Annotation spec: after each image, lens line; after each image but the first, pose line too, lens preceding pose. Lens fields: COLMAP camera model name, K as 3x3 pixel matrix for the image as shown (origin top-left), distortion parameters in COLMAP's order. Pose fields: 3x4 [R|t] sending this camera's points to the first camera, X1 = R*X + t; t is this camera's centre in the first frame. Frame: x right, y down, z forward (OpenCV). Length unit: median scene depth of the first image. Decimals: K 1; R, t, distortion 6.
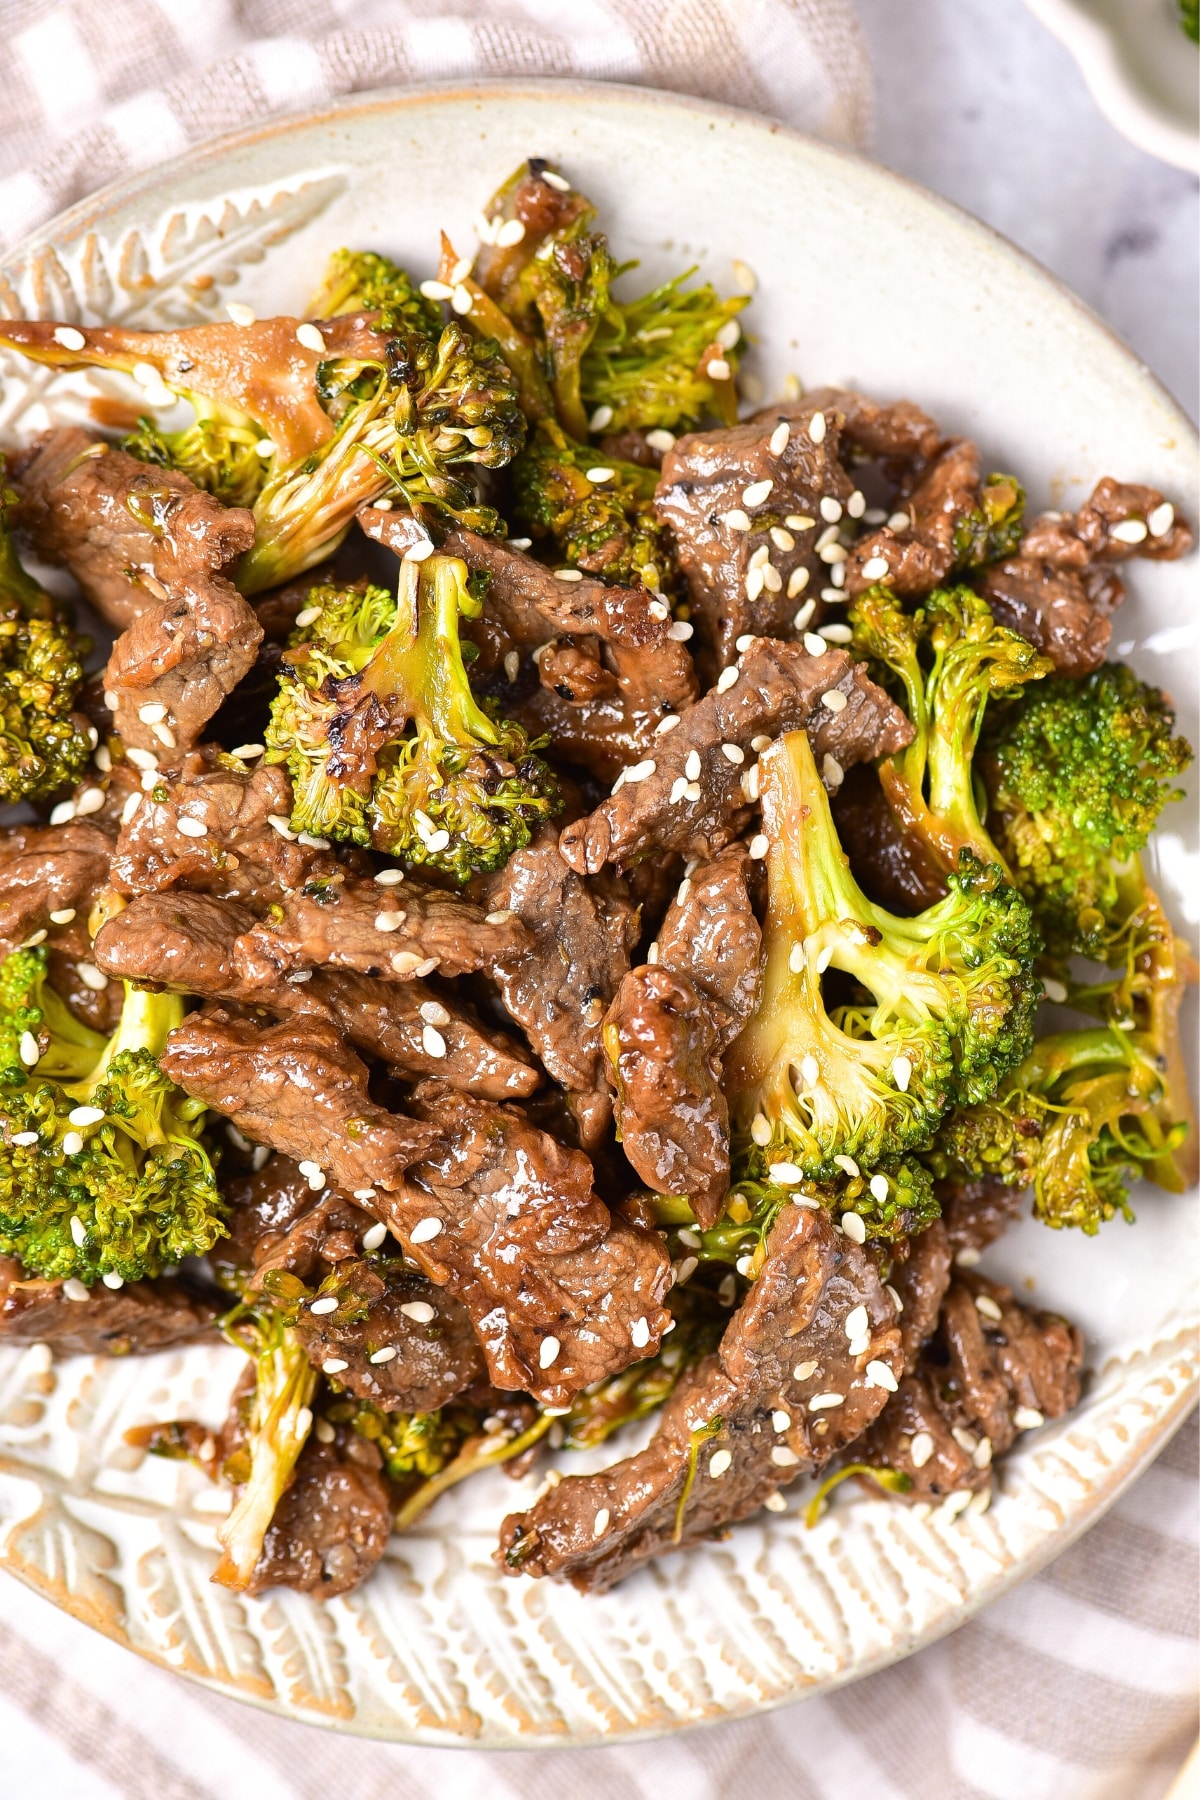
lens RADIAL K [[6765.8, 0, 593.9], [0, 6765.8, 902.6], [0, 0, 1]] dist [-0.173658, 0.000000]
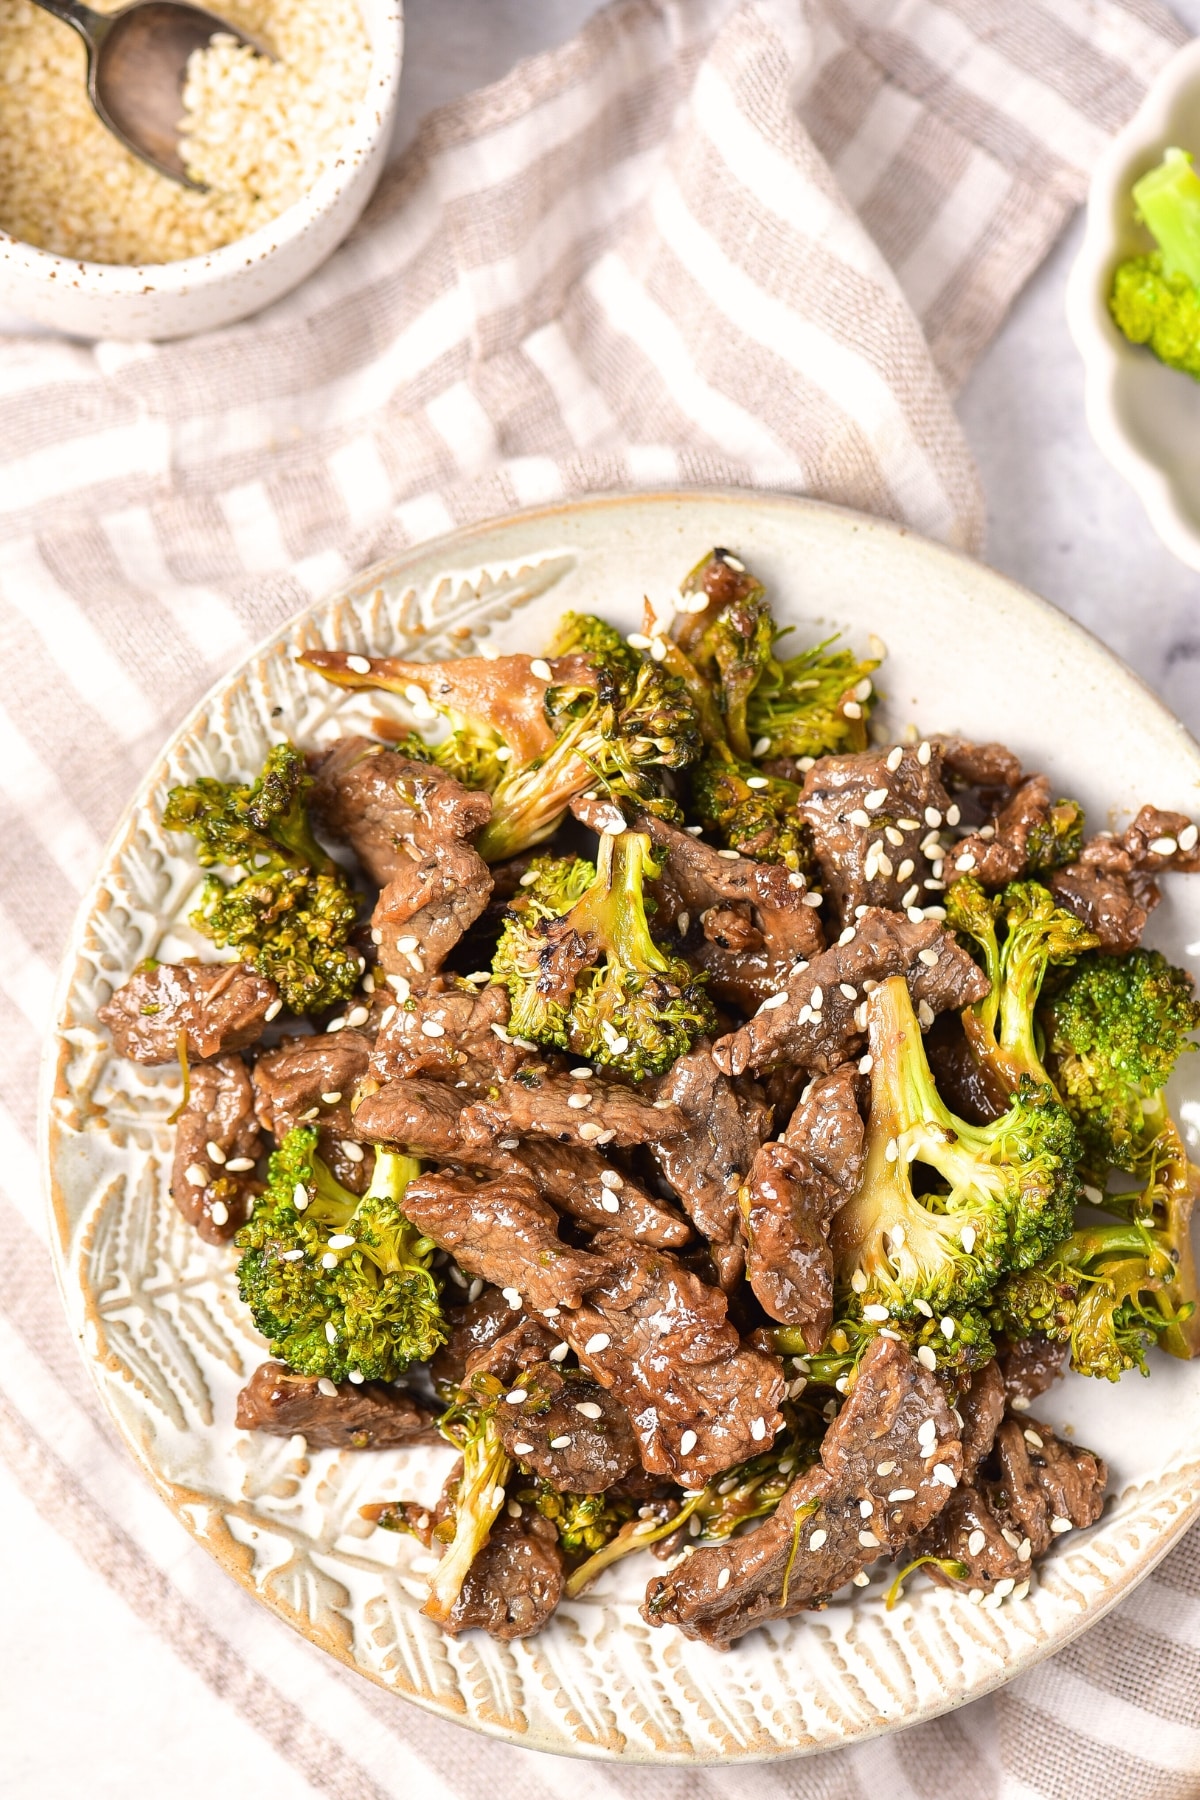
lens RADIAL K [[6765.8, 0, 604.4], [0, 6765.8, 898.4], [0, 0, 1]] dist [-0.173658, 0.000000]
pose [[0.997966, 0.037719, -0.051400, 0.039454], [-0.044237, 0.990231, -0.132233, 0.133155], [0.045910, 0.134238, 0.989885, -0.294561]]
